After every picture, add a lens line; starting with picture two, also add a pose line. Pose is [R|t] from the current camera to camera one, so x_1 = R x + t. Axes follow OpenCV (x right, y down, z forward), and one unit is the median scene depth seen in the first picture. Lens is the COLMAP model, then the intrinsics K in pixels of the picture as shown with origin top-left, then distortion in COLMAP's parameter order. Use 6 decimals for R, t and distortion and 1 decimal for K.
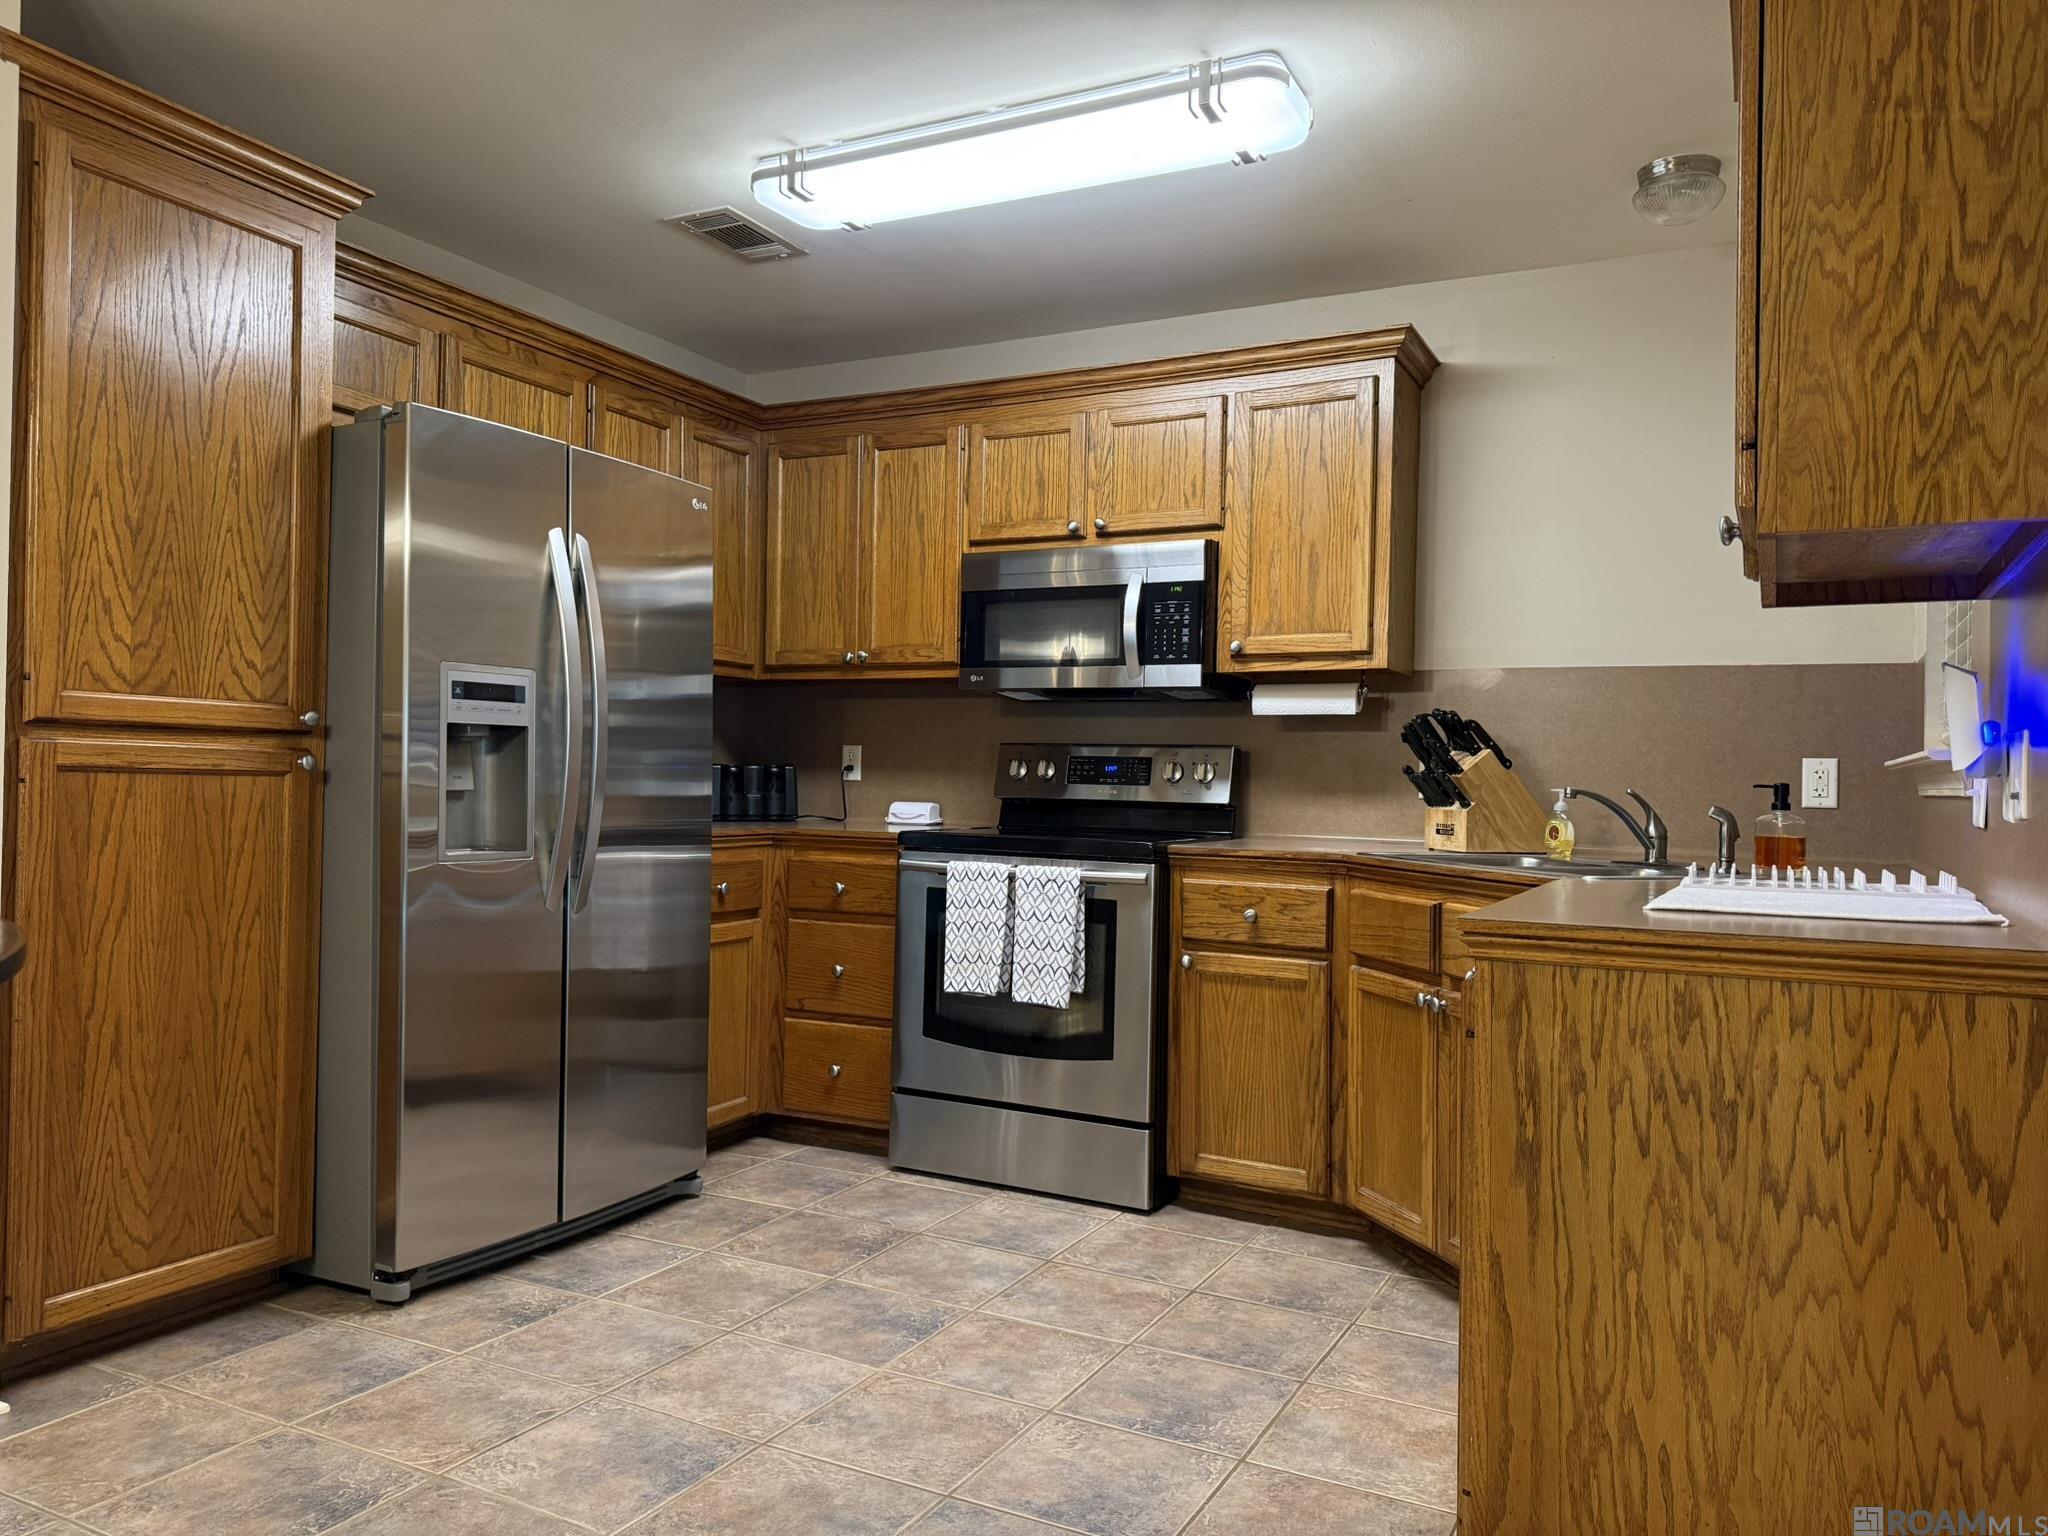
lens RADIAL K [[1455.7, 0, 1024.0], [0, 1455.7, 768.0], [0, 0, 1]] dist [0.111921, -0.122979]
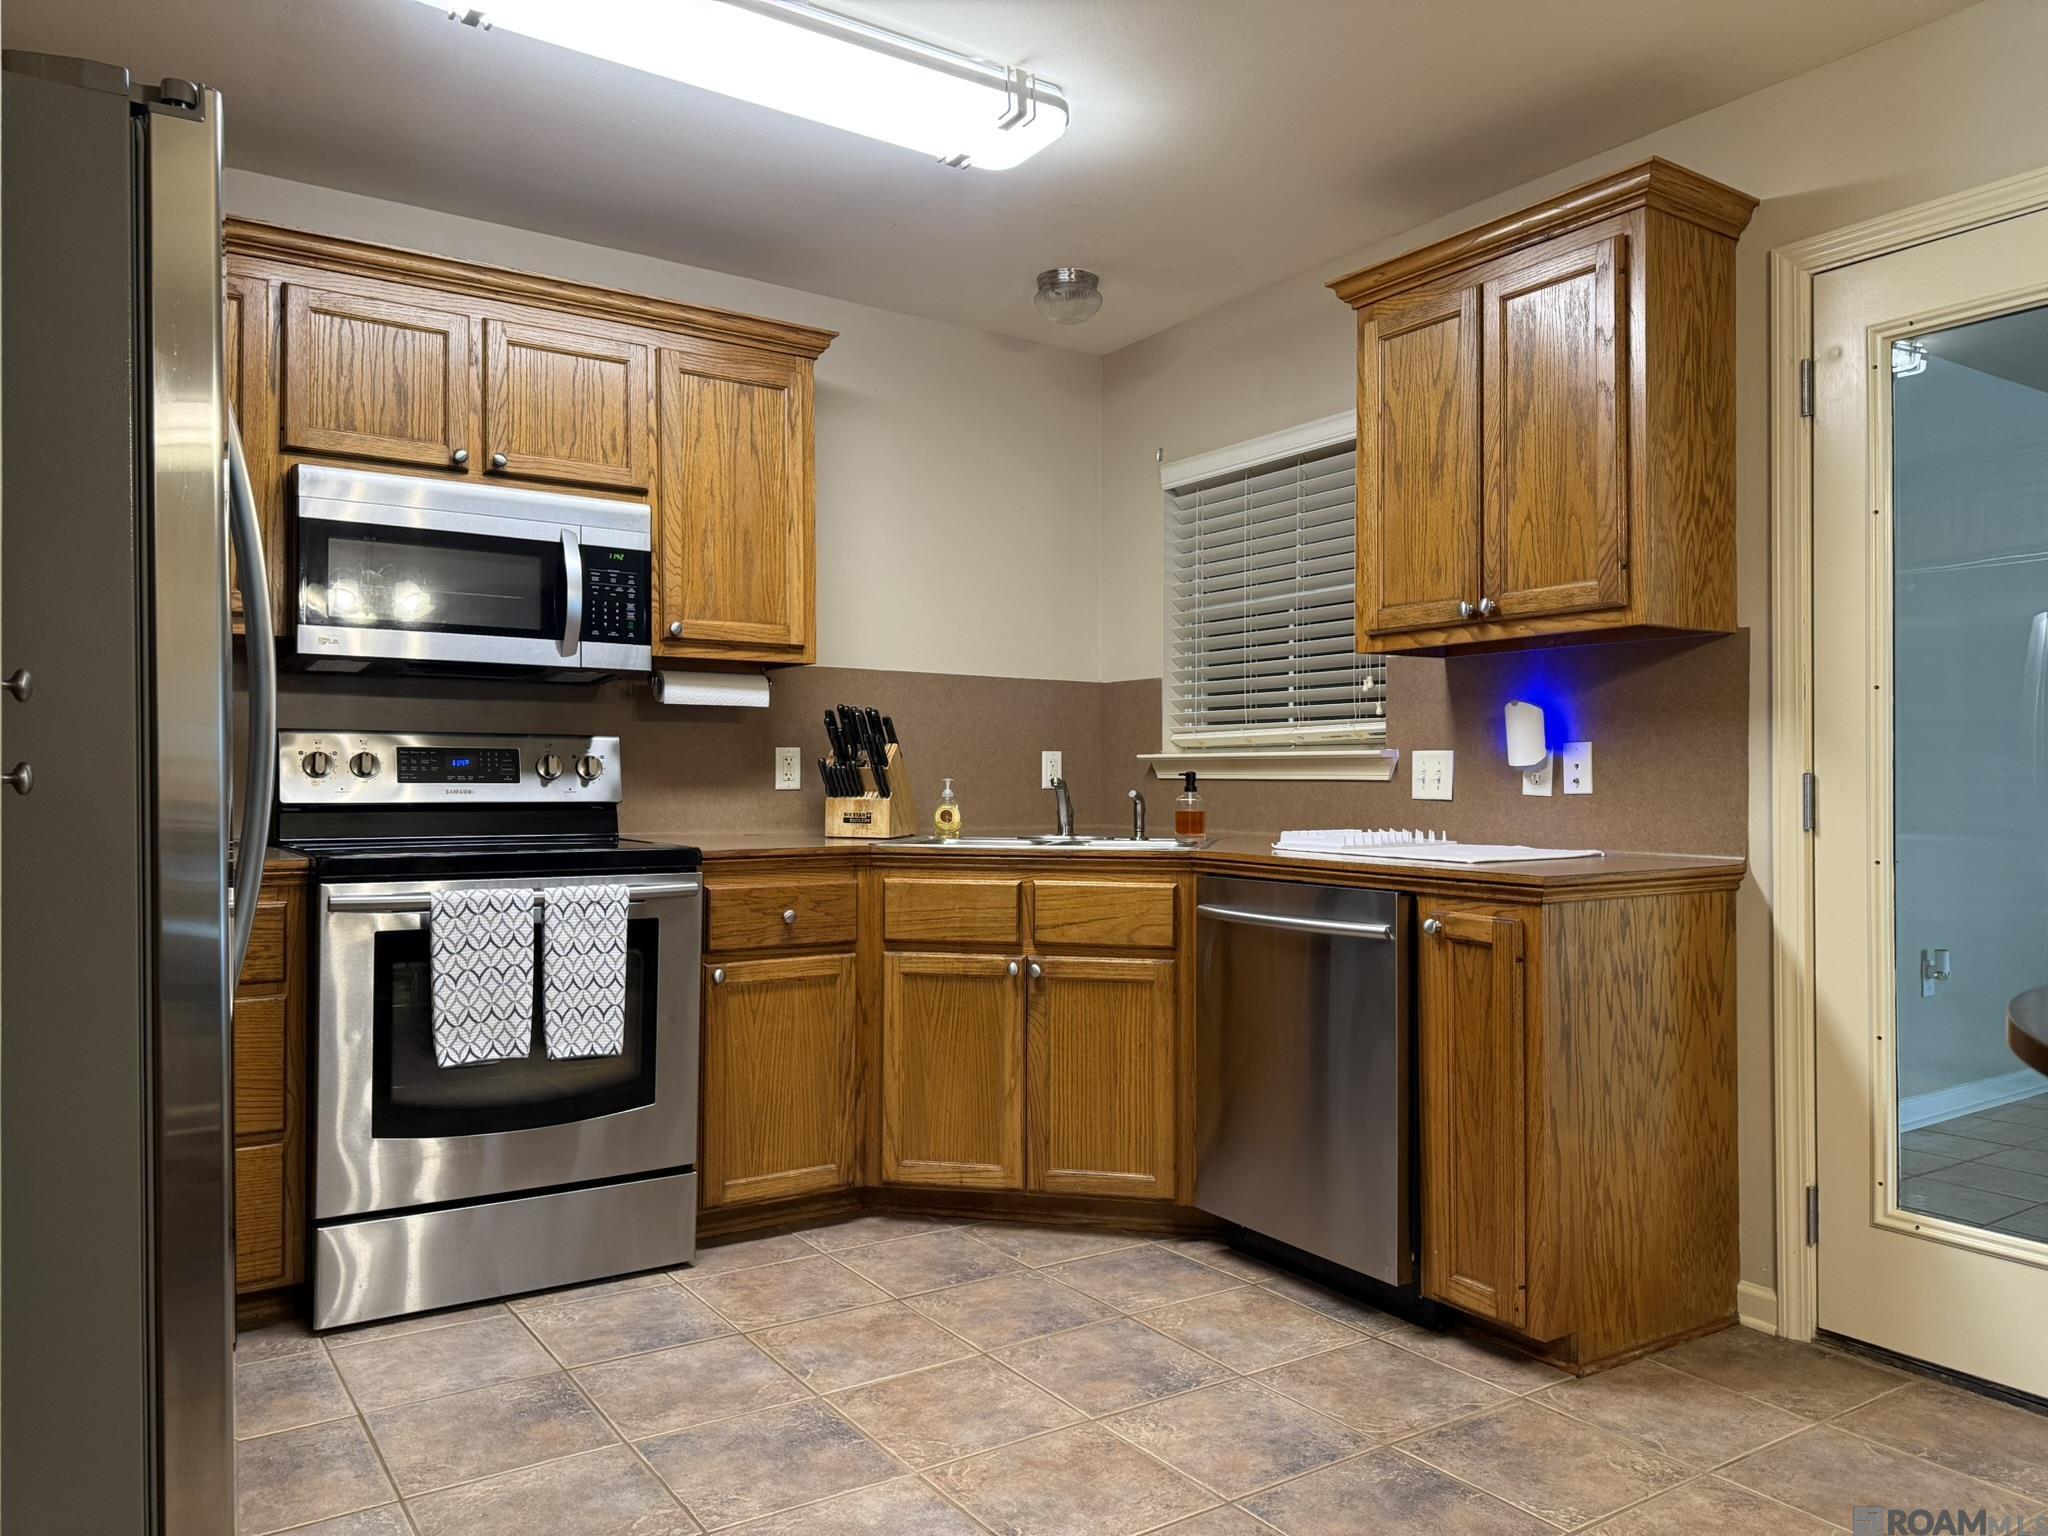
lens RADIAL K [[1450.2, 0, 1043.5], [0, 1450.2, 768.4], [0, 0, 1]] dist [0.109829, -0.179439]
pose [[0.473500, -0.012485, 0.880705, -0.622075], [-0.001653, 0.999885, 0.015063, -0.011268], [-0.880792, -0.008588, 0.473425, 0.410957]]
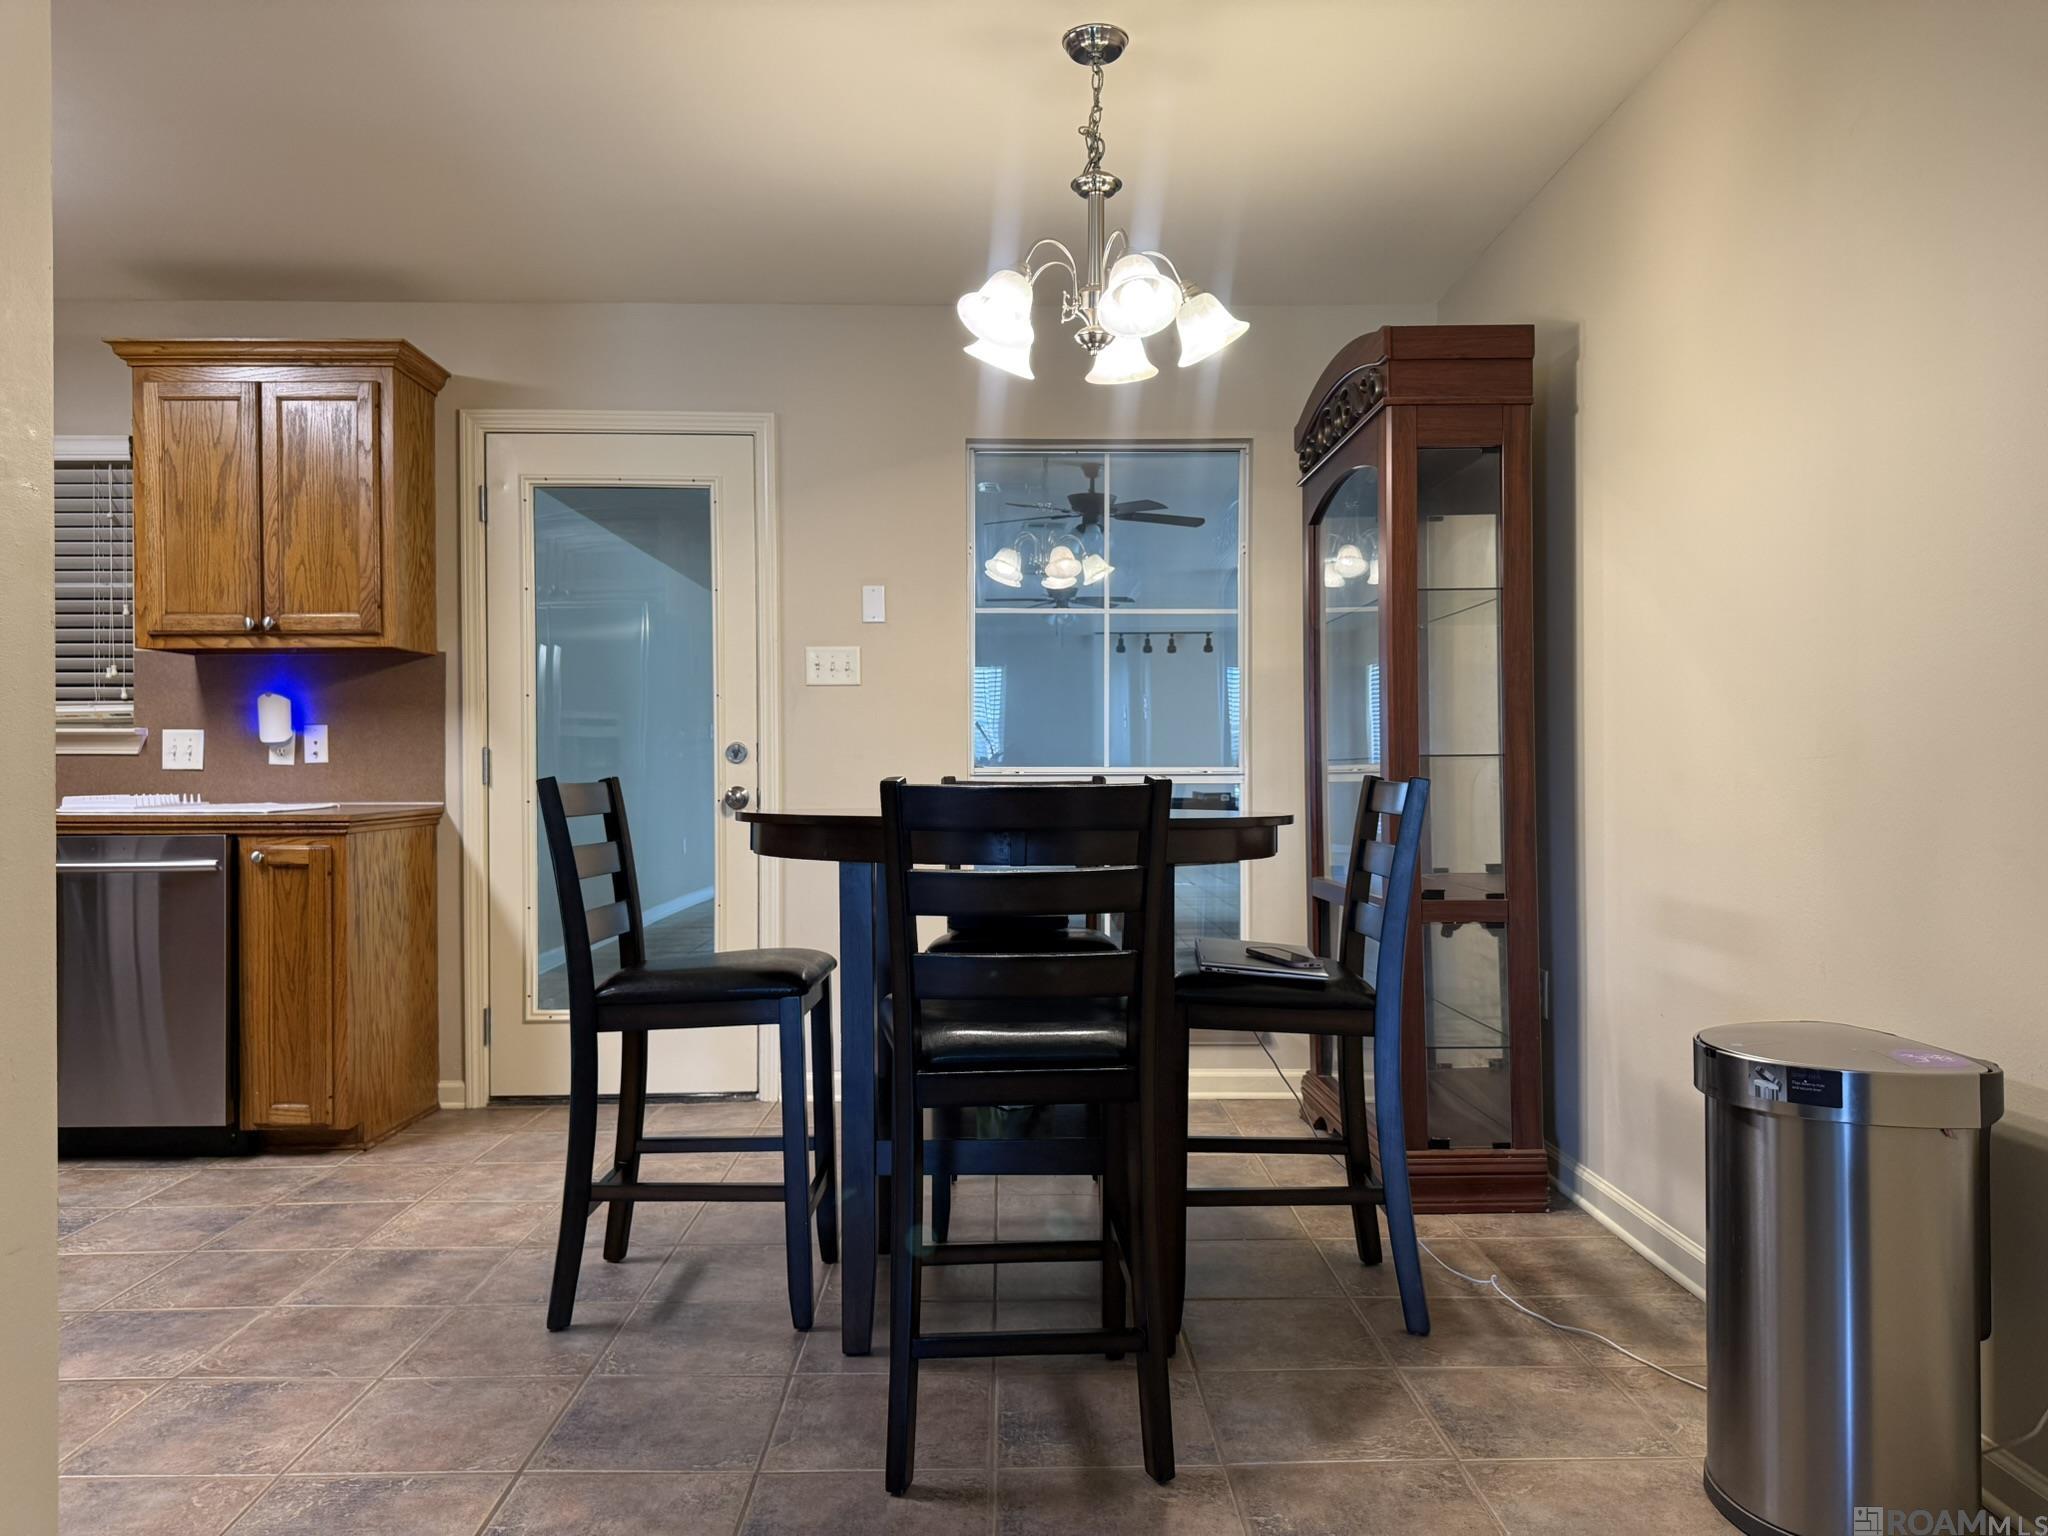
lens RADIAL K [[1455.7, 0, 1024.0], [0, 1455.7, 768.0], [0, 0, 1]] dist [0.111921, -0.122979]
pose [[-0.476095, -0.017586, 0.879218, -1.070796], [-0.014862, 0.999818, 0.011951, -0.001766], [-0.879268, -0.007378, -0.476270, 0.627387]]
